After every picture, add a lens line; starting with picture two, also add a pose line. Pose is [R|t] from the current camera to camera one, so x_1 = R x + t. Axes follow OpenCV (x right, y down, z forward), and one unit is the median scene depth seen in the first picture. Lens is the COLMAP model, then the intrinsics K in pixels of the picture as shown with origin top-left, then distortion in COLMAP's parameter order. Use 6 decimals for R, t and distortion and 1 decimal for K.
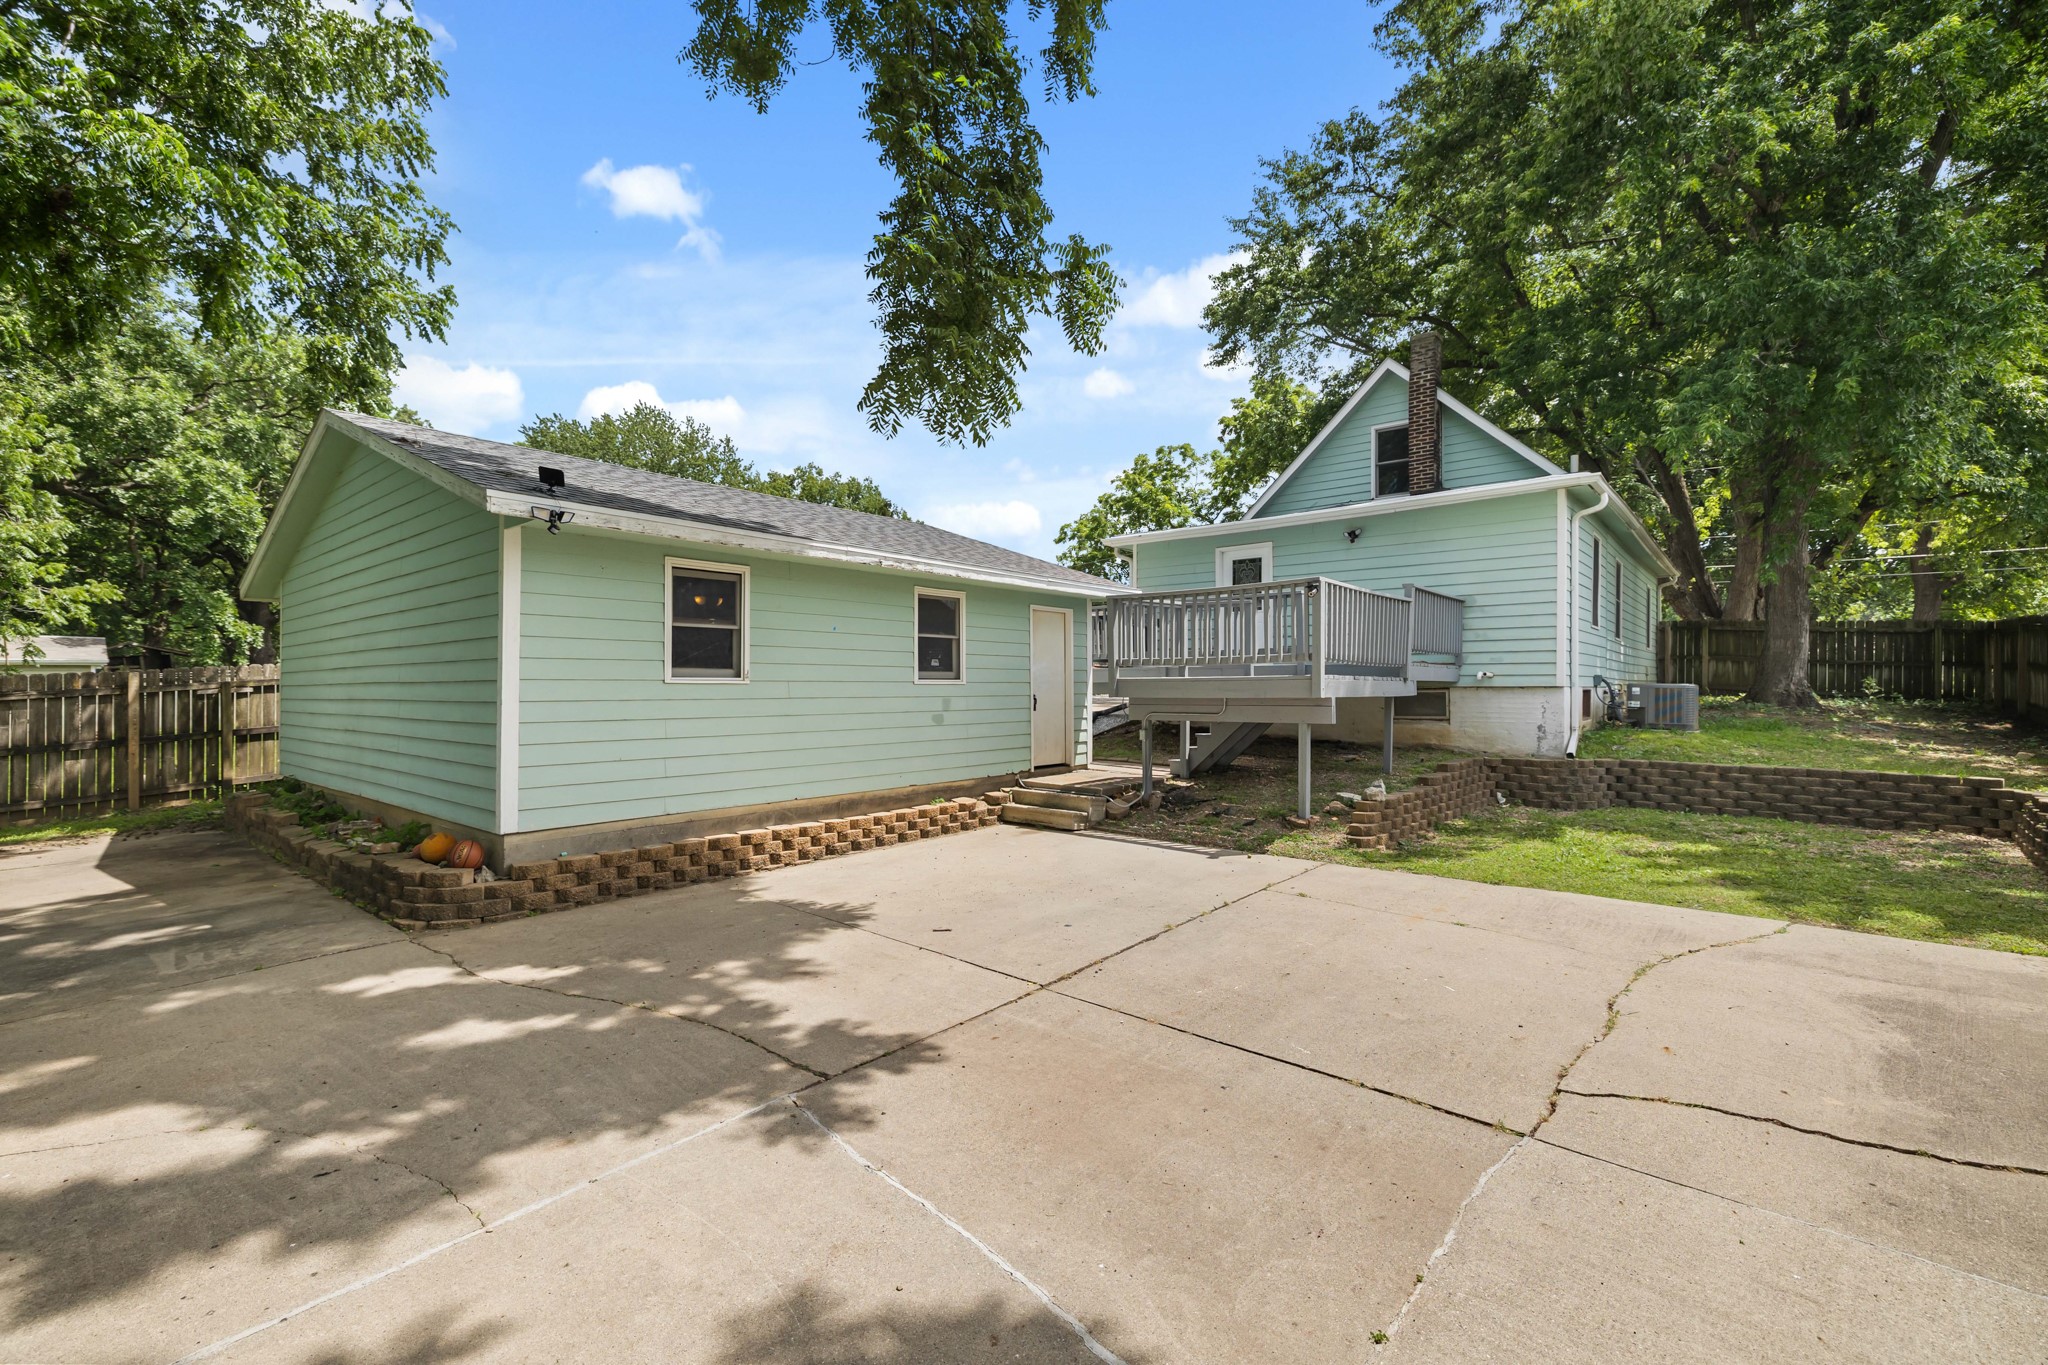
lens RADIAL K [[873.6, 0, 1024.0], [0, 873.6, 682.5], [0, 0, 1]] dist [-0.019445, 0.008912]
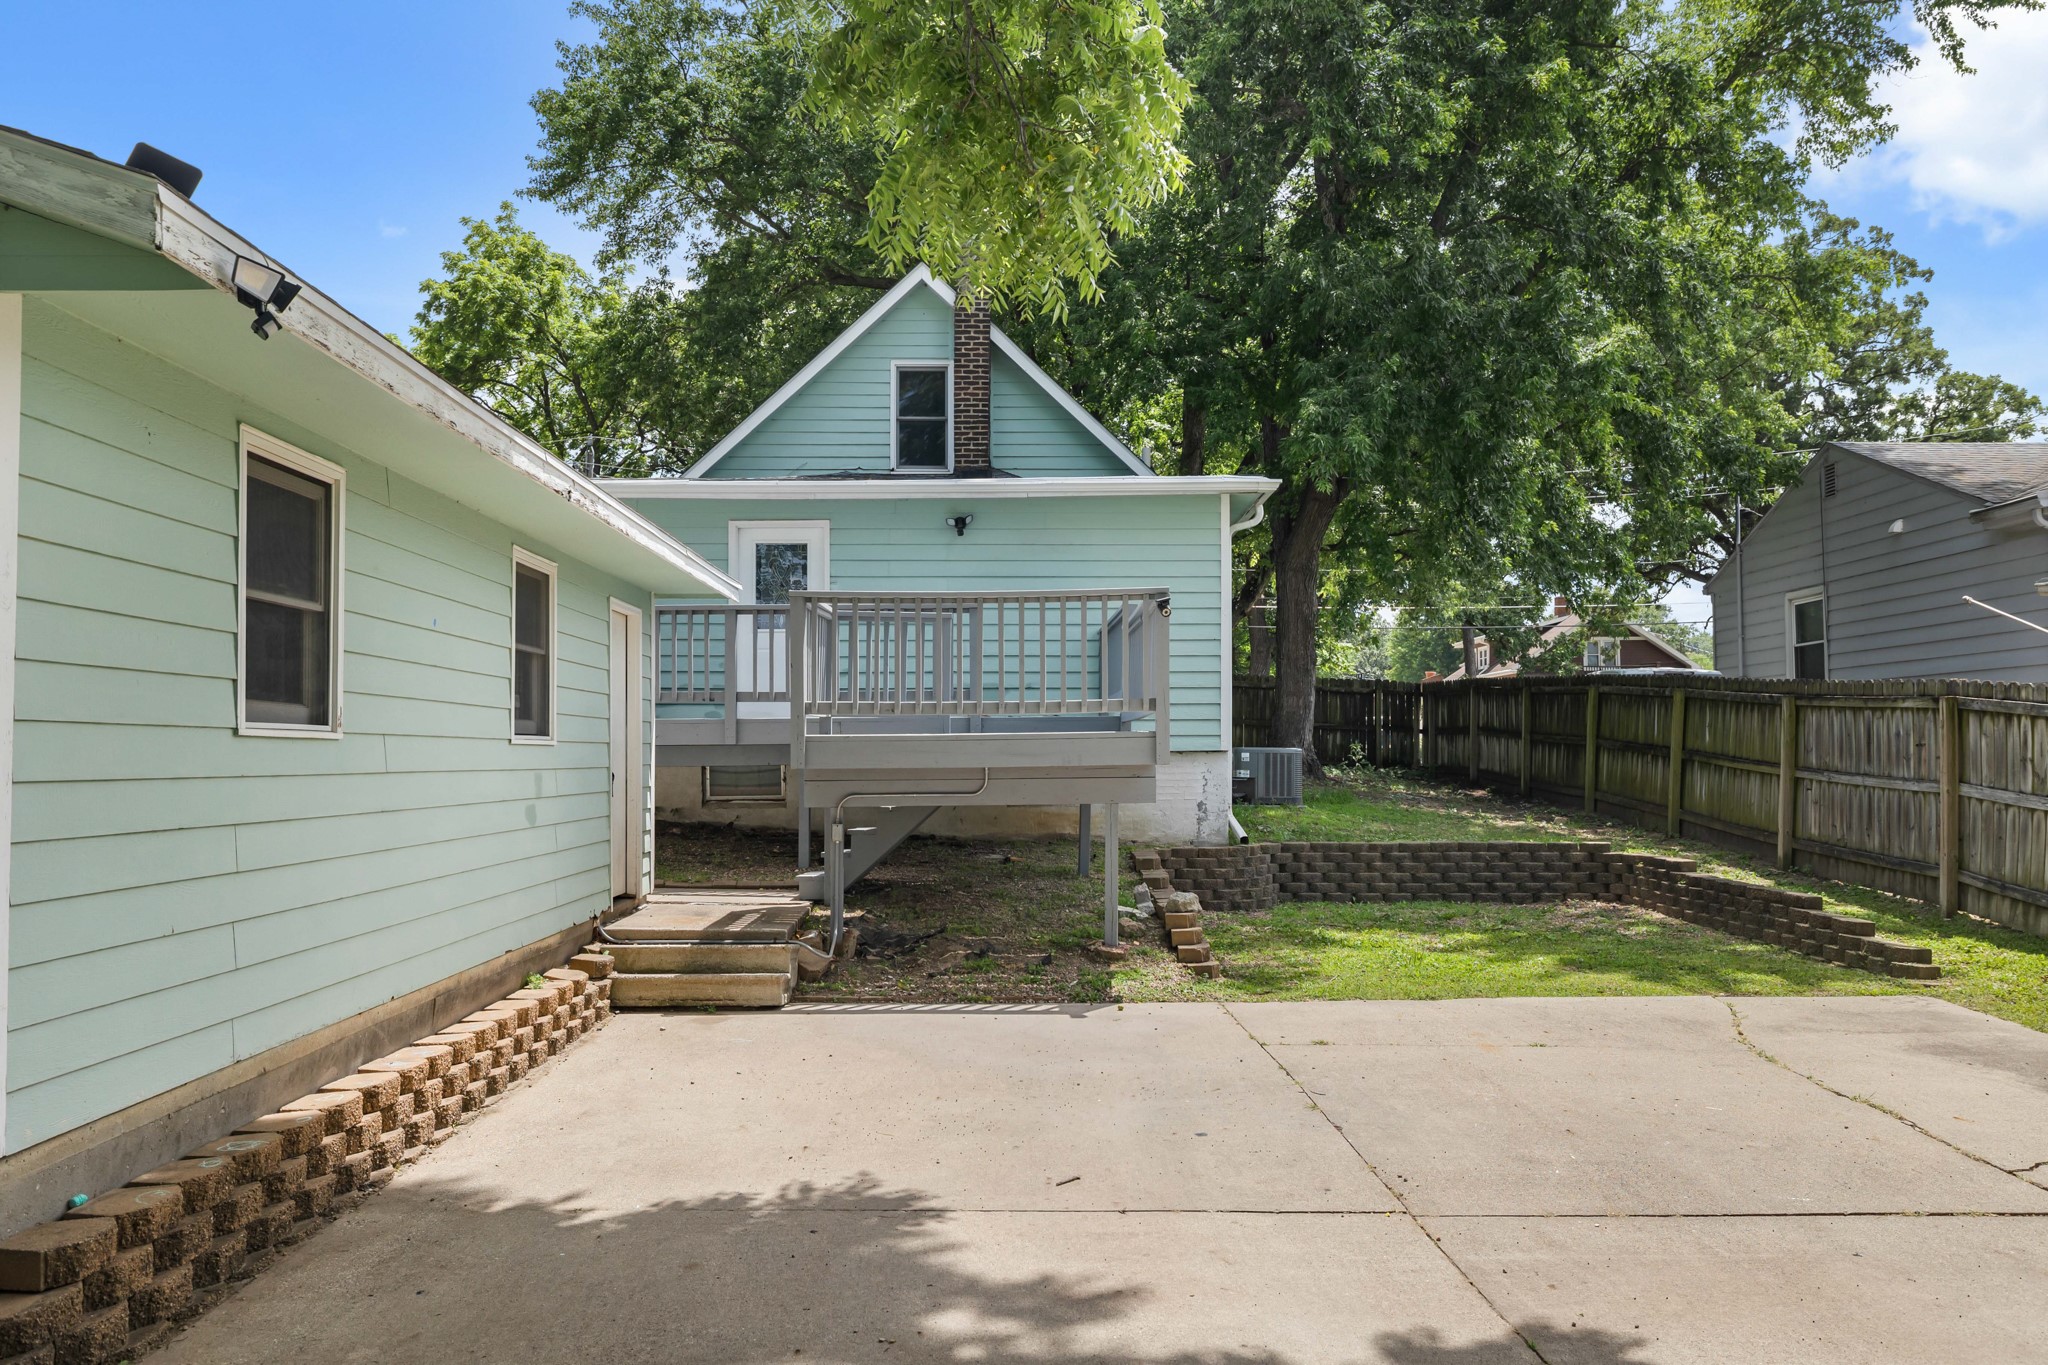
lens RADIAL K [[1450.0, 0, 1034.6], [0, 1450.0, 723.4], [0, 0, 1]] dist [-0.009300, 0.008503]
pose [[0.742946, 0.011865, 0.669246, -0.432189], [0.001922, 0.999801, -0.019859, 0.006589], [-0.669348, 0.016040, 0.742776, 0.193239]]
